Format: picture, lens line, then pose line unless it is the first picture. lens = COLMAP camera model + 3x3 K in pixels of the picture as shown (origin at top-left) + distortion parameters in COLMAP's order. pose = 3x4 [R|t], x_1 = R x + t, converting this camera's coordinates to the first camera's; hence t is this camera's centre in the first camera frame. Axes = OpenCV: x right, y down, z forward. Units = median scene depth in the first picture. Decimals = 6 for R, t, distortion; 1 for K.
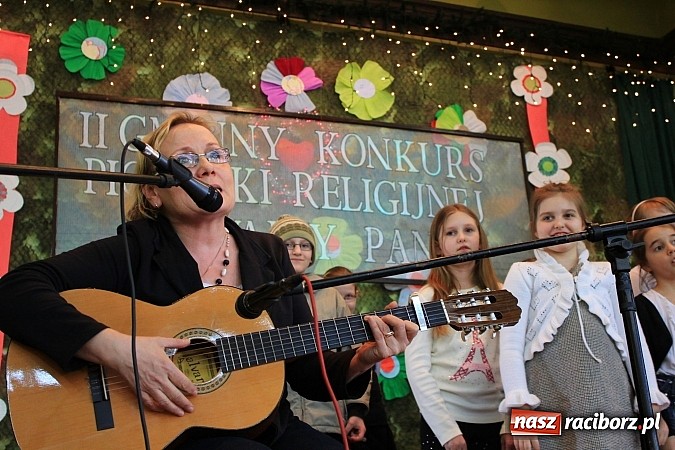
lens RADIAL K [[930.3, 0, 337.5], [0, 930.3, 225.0], [0, 0, 1]] dist [-0.047074, -0.006630]
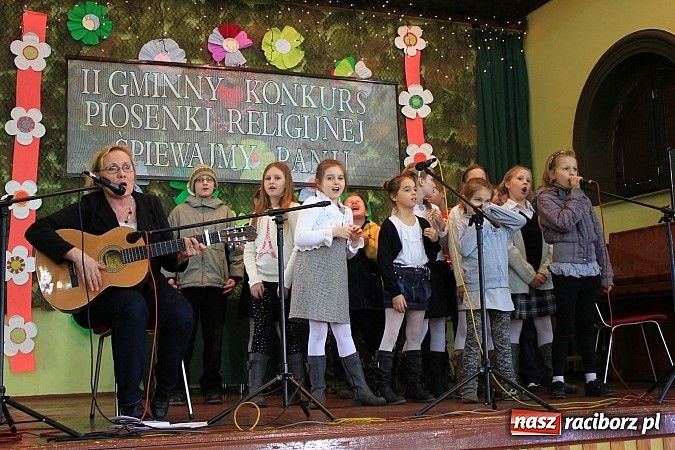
lens RADIAL K [[908.6, 0, 337.5], [0, 908.6, 225.0], [0, 0, 1]] dist [-0.018420, 0.024356]
pose [[0.999265, 0.029894, -0.024012, 0.160633], [-0.025556, 0.986105, 0.164146, -0.112299], [0.028586, -0.163411, 0.986144, -0.429541]]
